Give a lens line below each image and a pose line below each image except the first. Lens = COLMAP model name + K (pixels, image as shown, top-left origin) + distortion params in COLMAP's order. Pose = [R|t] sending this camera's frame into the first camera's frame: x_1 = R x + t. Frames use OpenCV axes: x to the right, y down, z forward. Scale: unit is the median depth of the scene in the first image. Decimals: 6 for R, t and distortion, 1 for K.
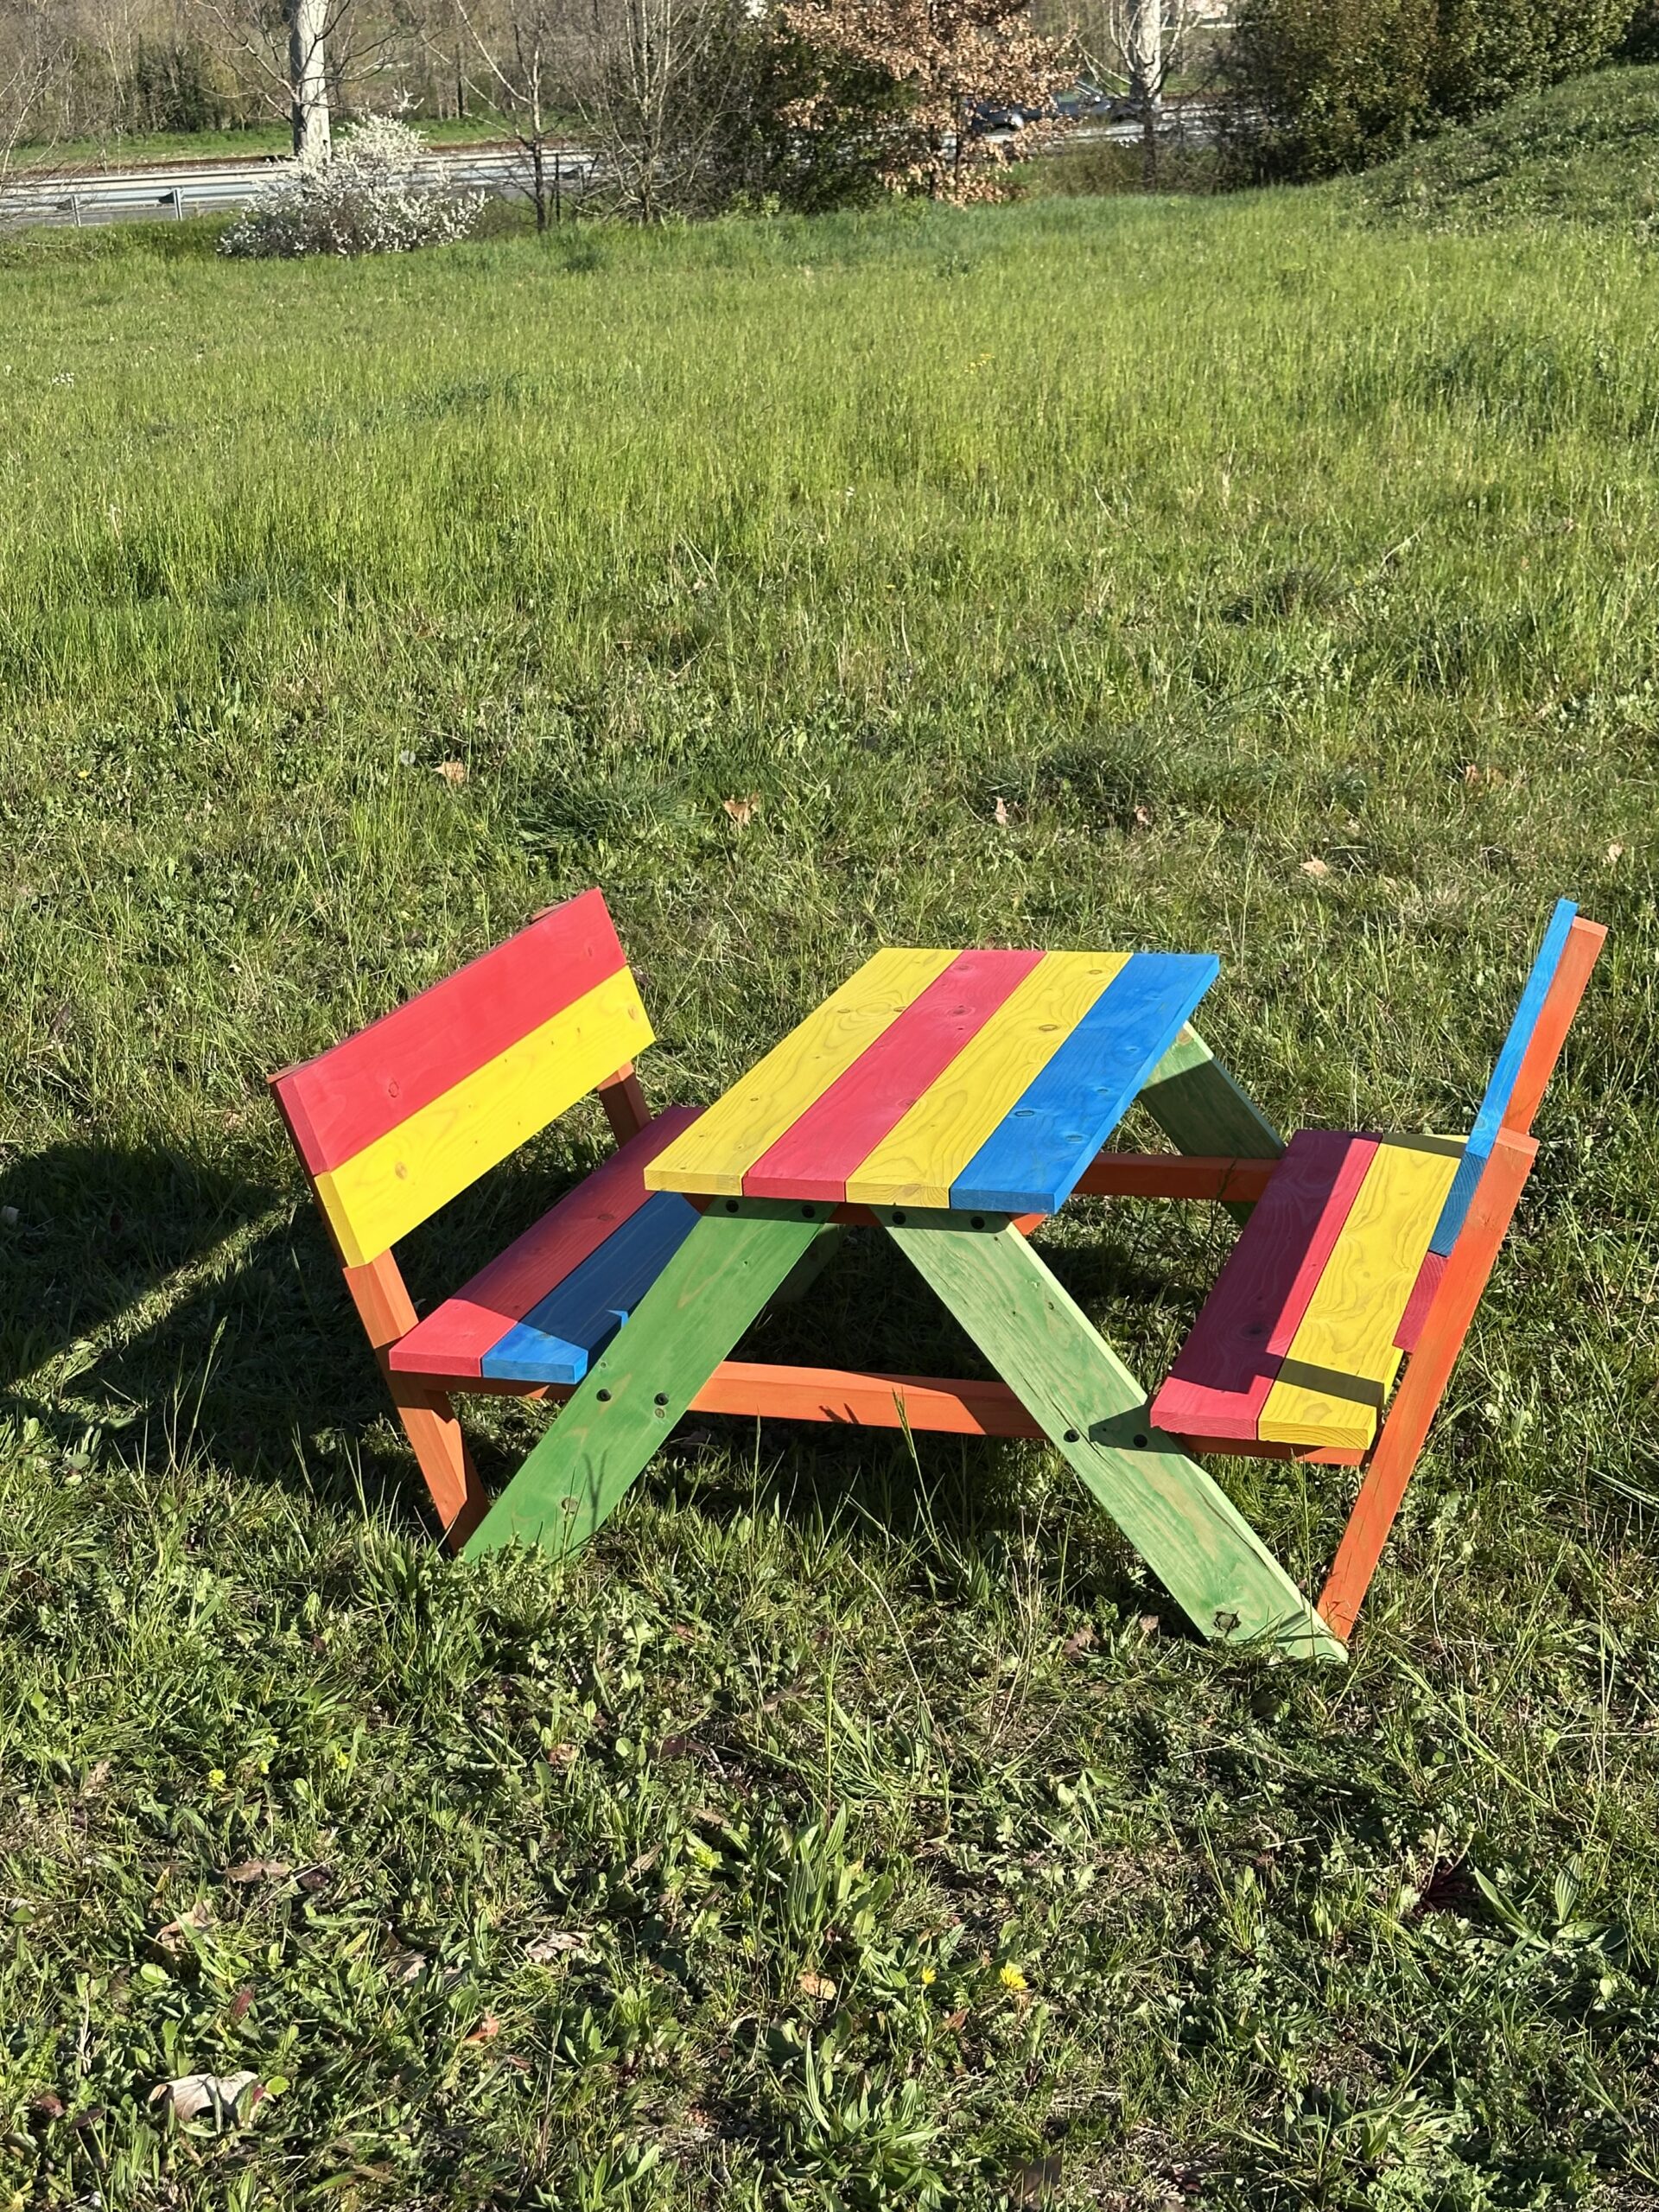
lens RADIAL K [[3077.8, 0, 828.9], [0, 3077.8, 1118.3], [0, 0, 1]] dist [0.086890, 0.000000]
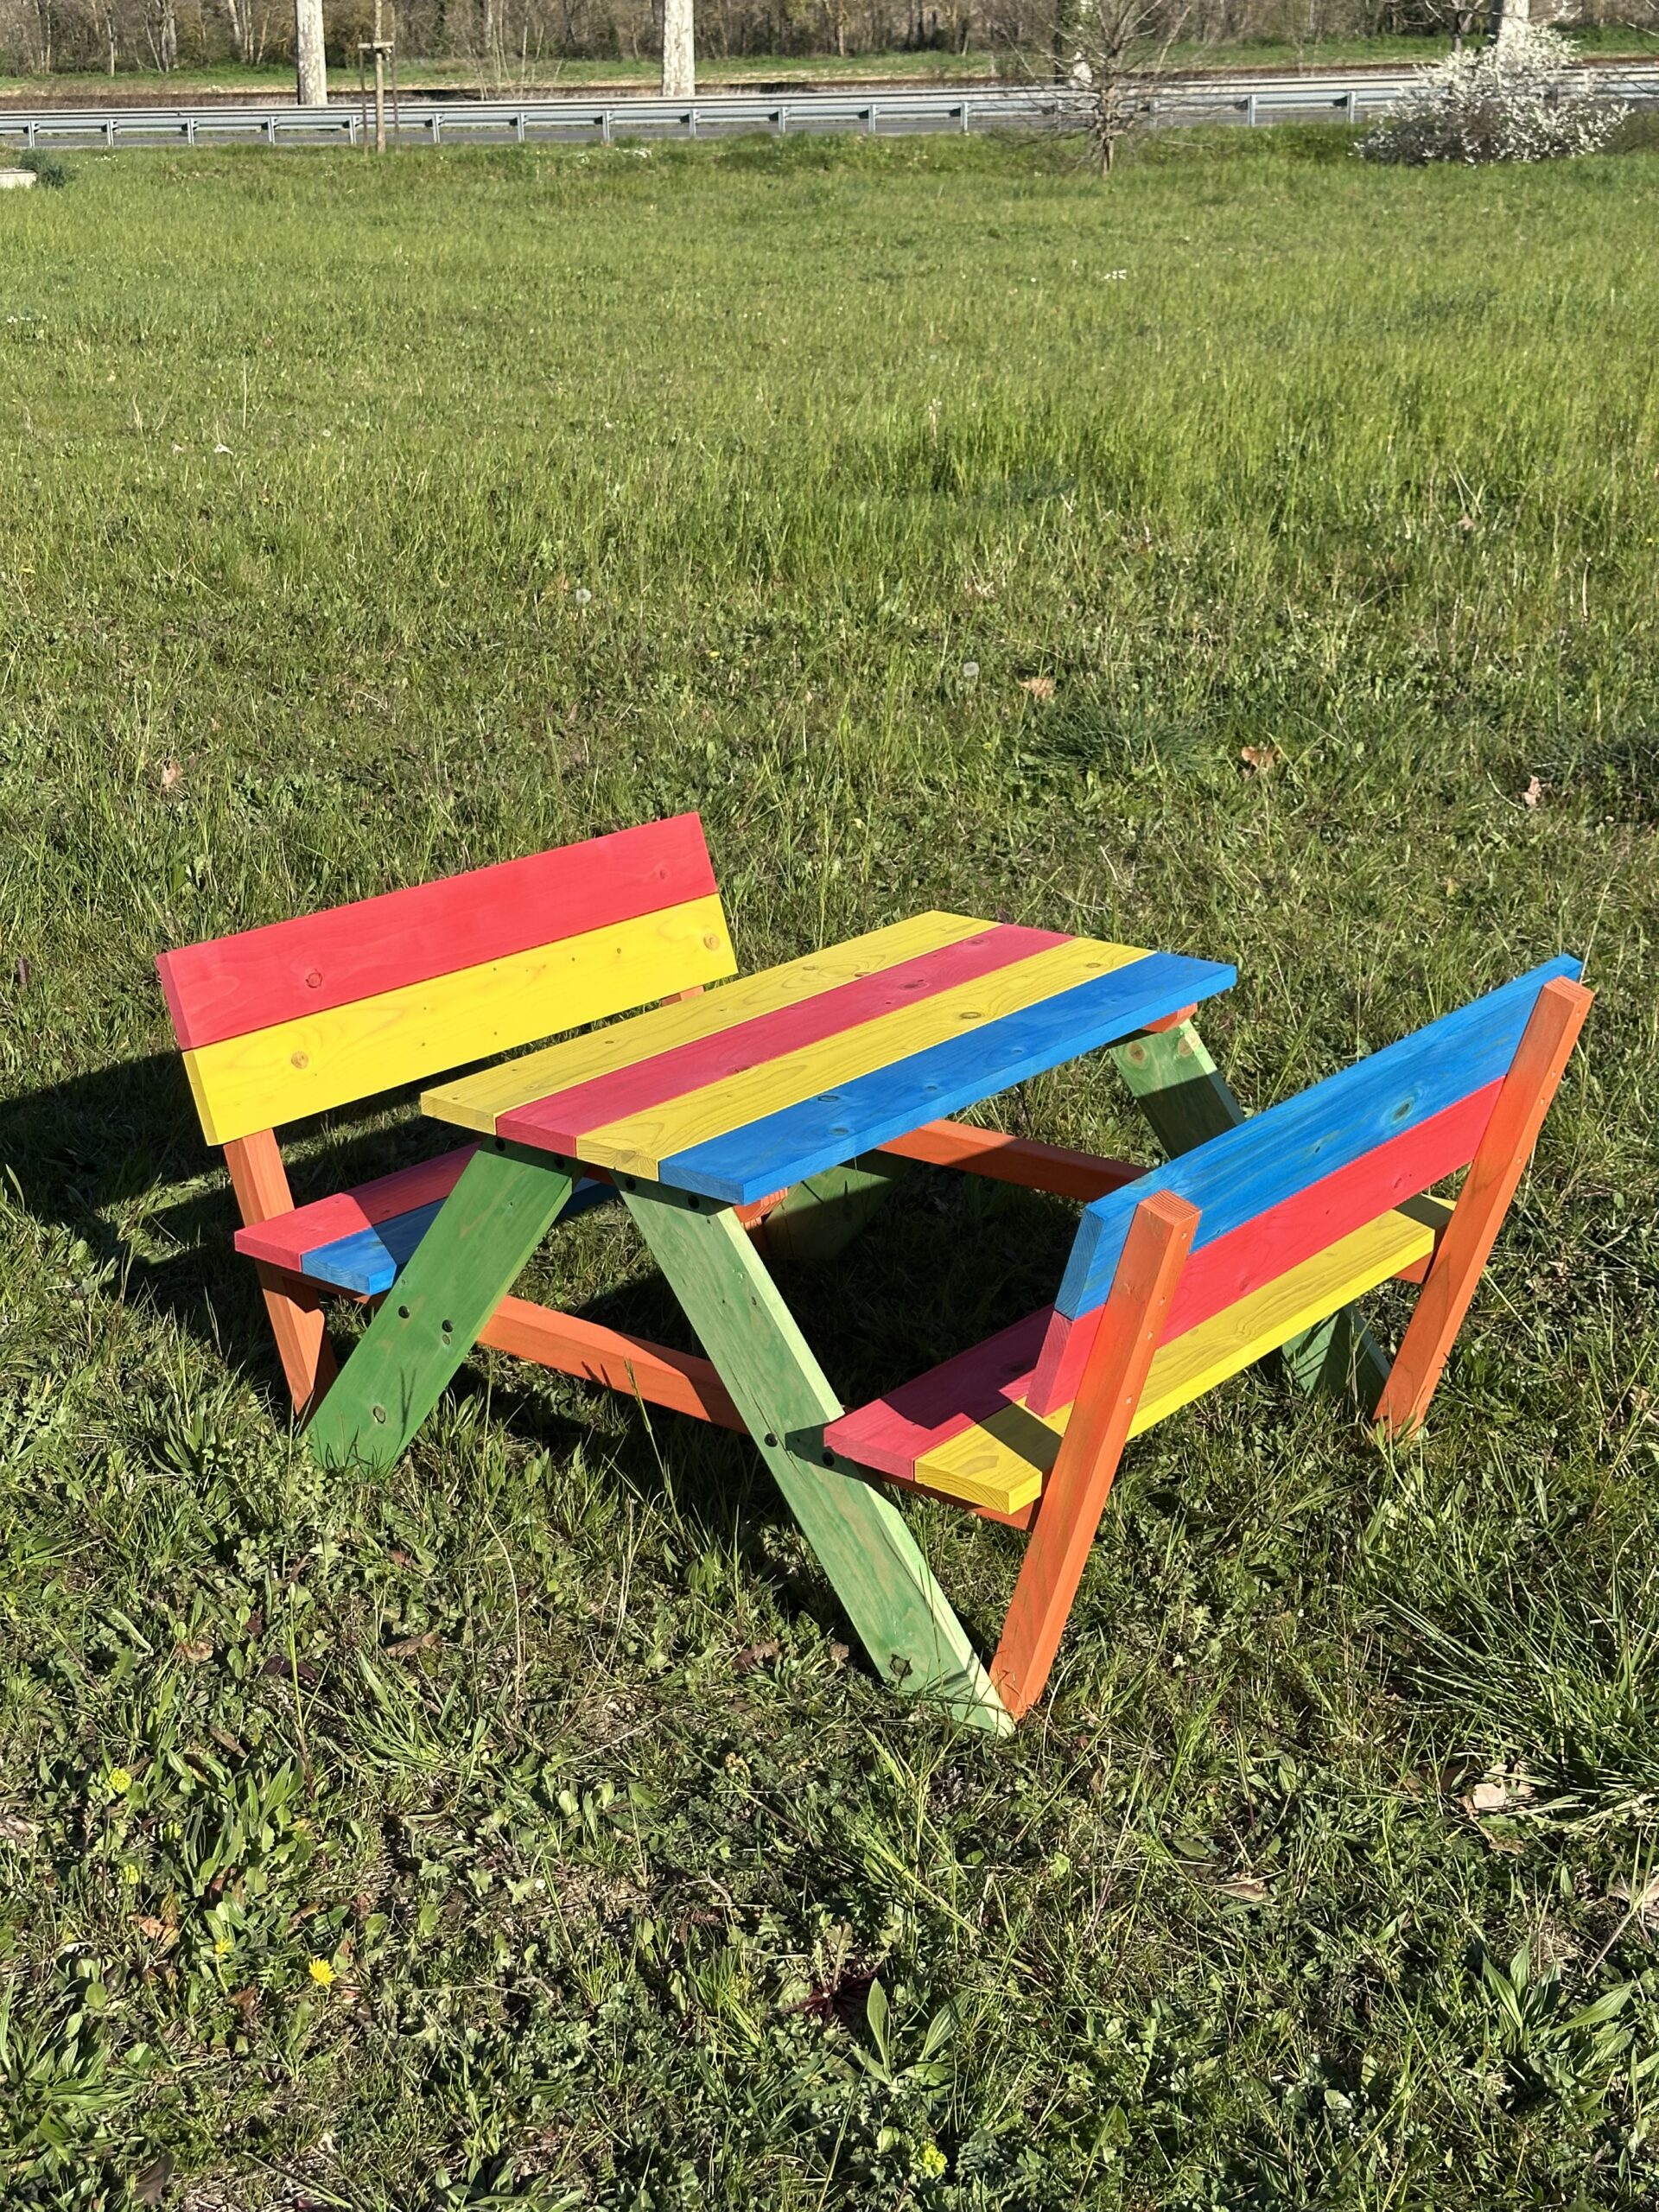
lens RADIAL K [[3036.6, 0, 830.6], [0, 3036.6, 1089.4], [0, 0, 1]] dist [0.080147, 0.000000]
pose [[0.929222, 0.154914, -0.335481, 0.367373], [-0.147051, 0.987920, 0.048885, -0.048935], [0.339002, 0.003908, 0.940778, 0.114672]]
